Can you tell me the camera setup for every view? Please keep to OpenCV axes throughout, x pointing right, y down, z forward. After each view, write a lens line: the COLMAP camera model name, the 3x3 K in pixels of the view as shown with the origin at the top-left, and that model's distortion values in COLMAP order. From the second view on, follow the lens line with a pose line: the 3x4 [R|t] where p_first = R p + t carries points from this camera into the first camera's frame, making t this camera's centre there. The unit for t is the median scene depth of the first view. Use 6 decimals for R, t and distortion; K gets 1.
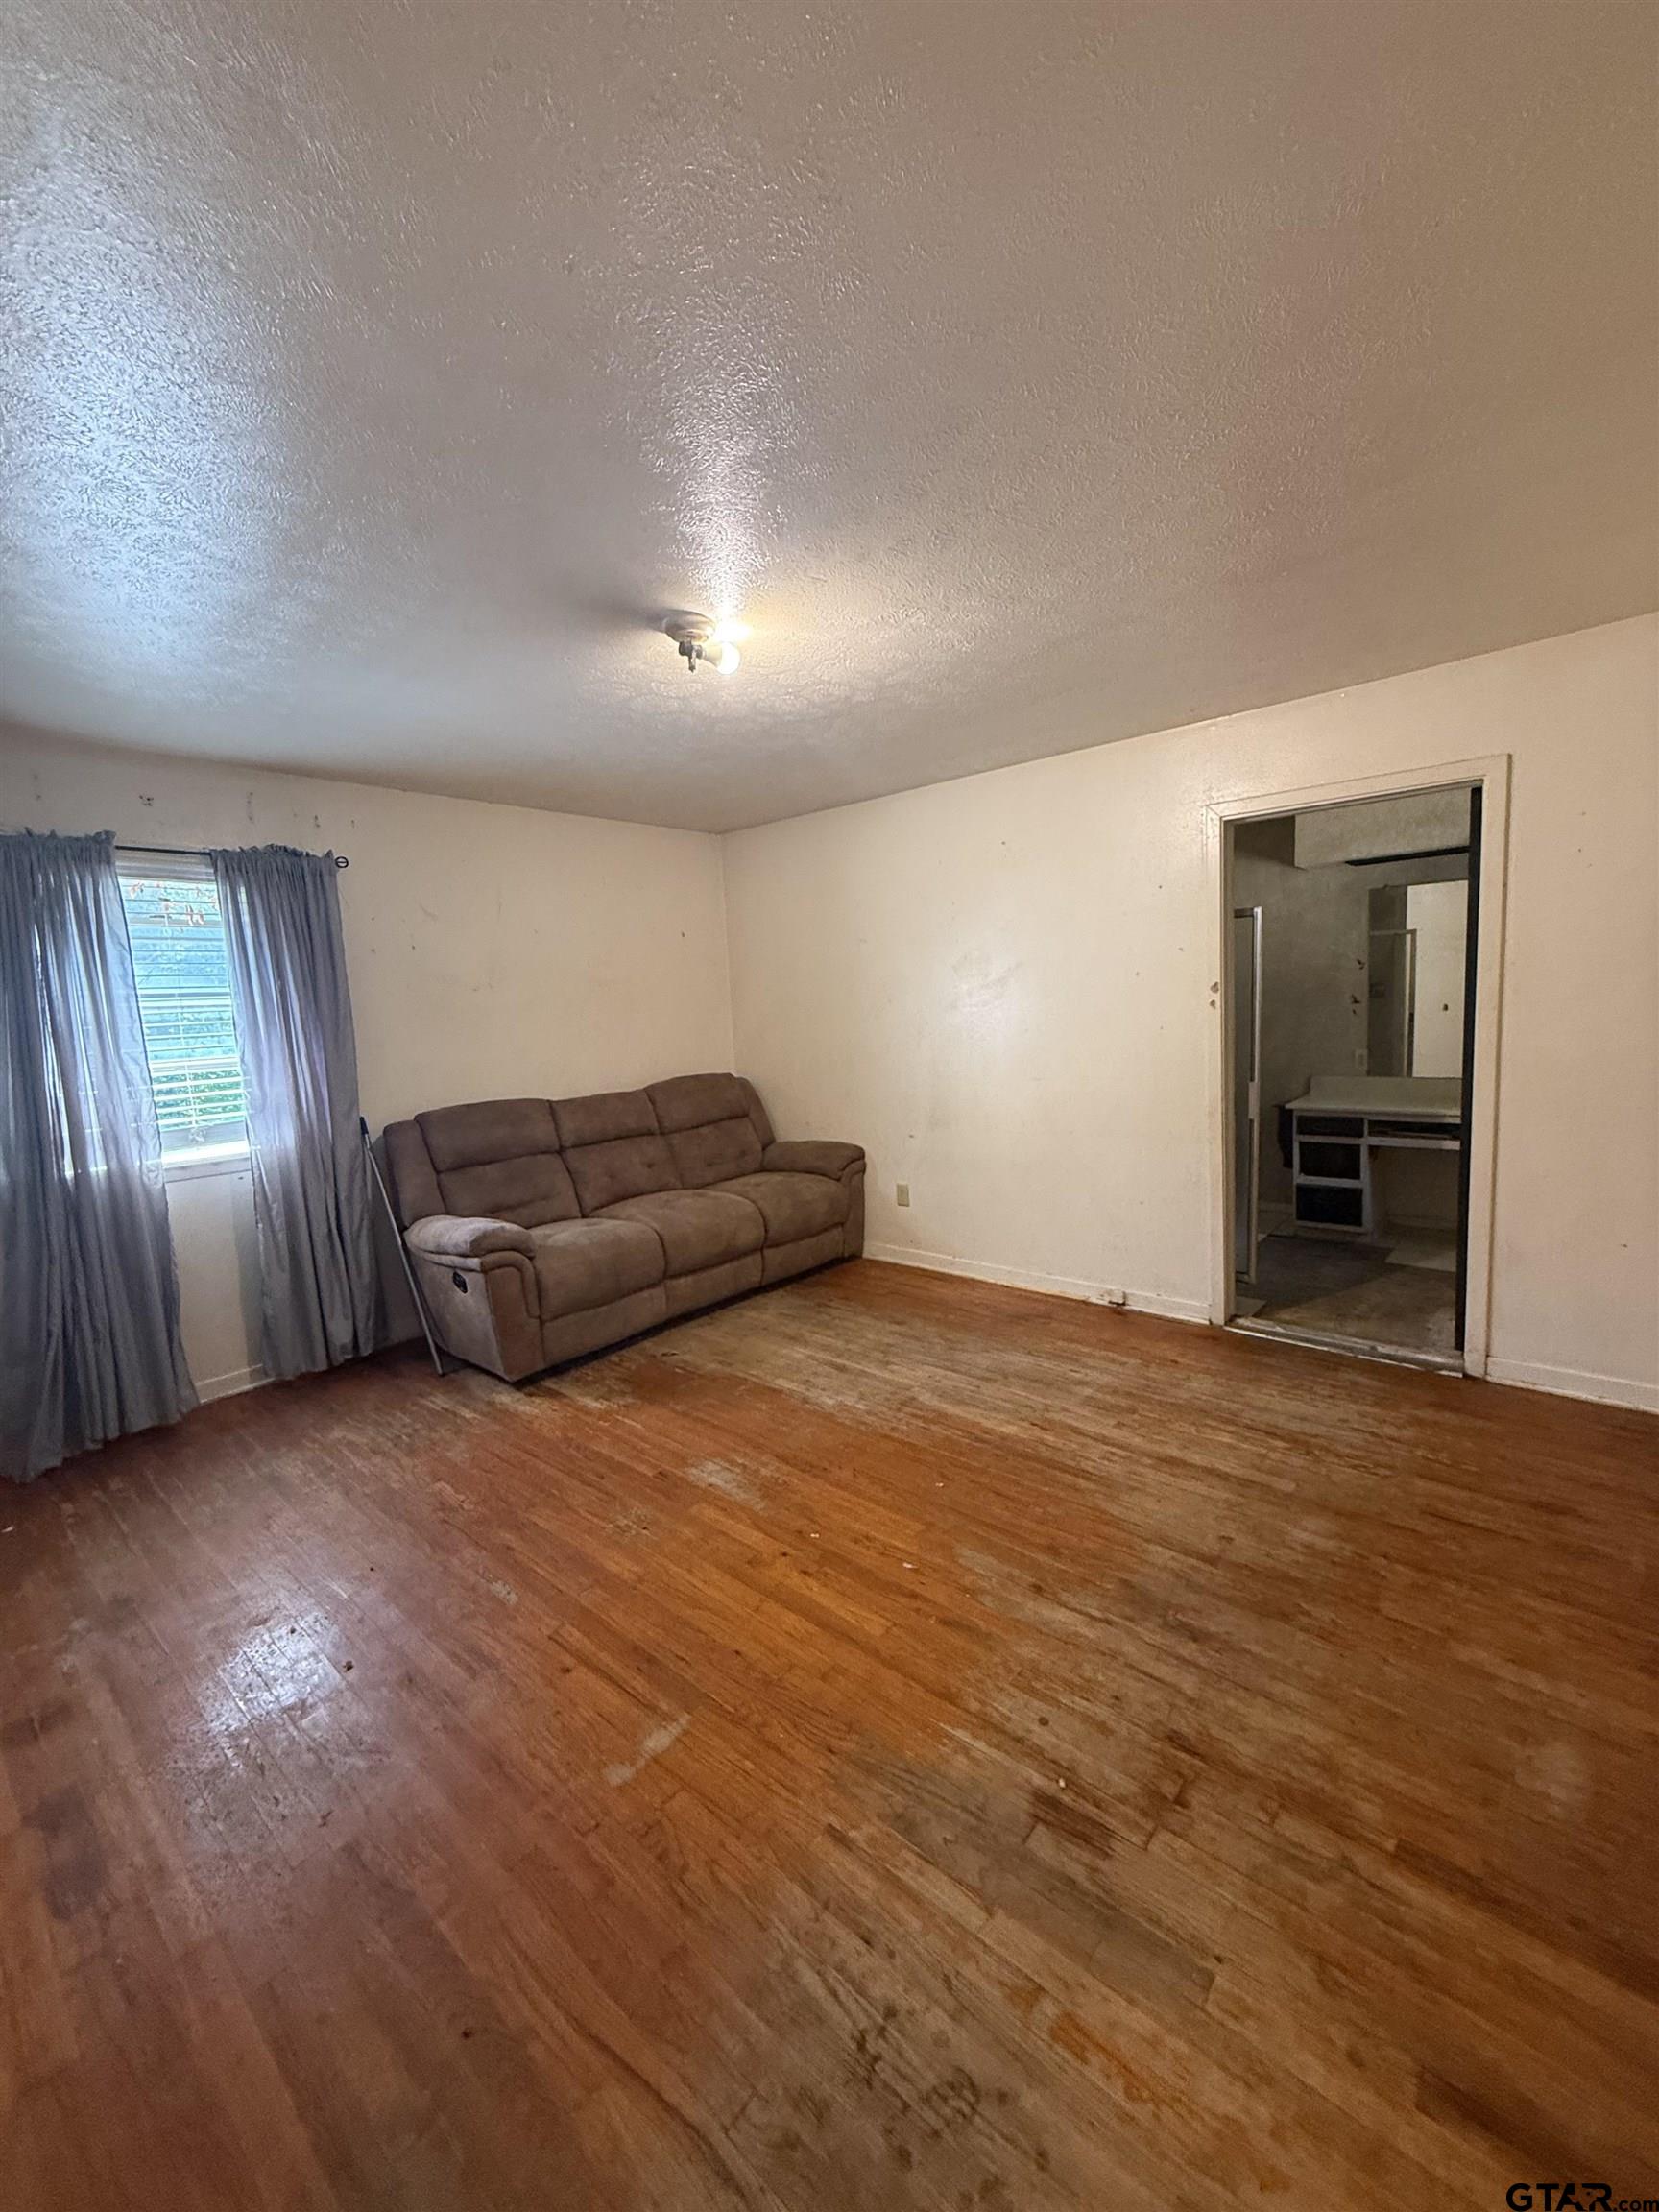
lens RADIAL K [[869.7, 0, 829.5], [0, 869.7, 1106.0], [0, 0, 1]] dist [0.000855, 0.000038]
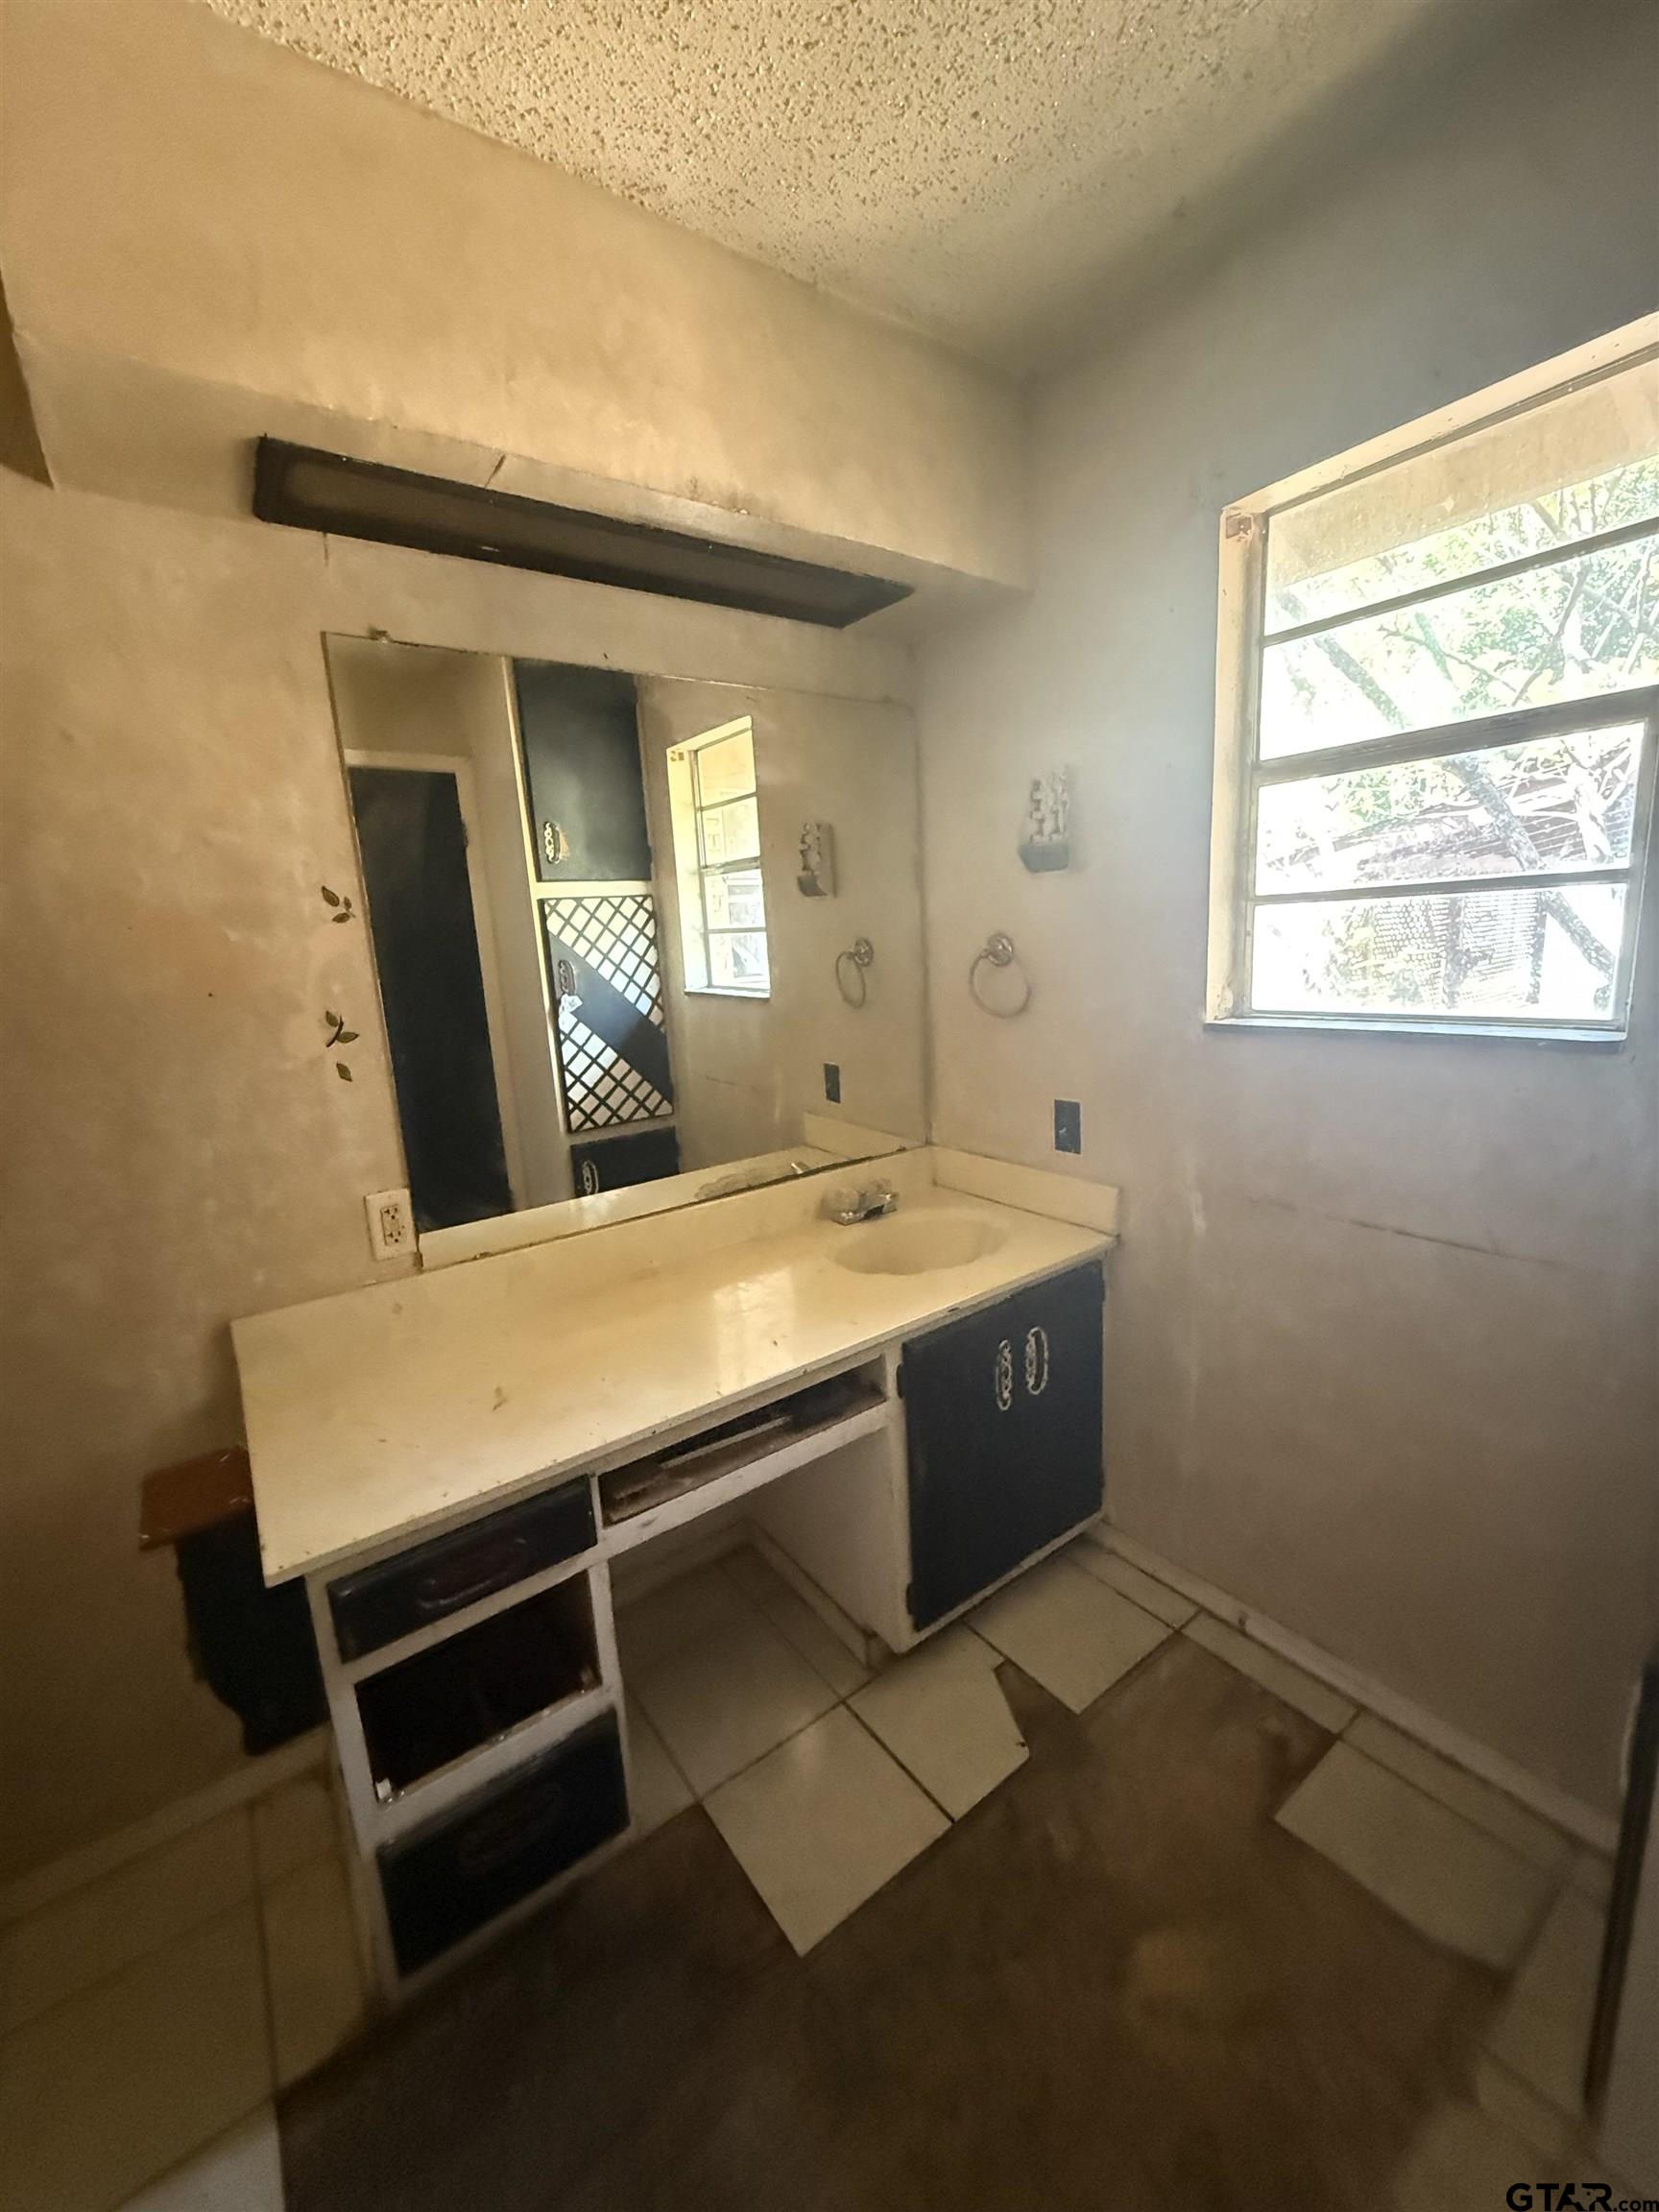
lens RADIAL K [[891.9, 0, 829.5], [0, 891.9, 1106.0], [0, 0, 1]] dist [-0.000329, -0.000030]
pose [[0.221582, -0.146030, 0.964146, 0.371795], [0.147890, 0.982319, 0.114794, -0.110522], [-0.963862, 0.117151, 0.239261, 0.815246]]
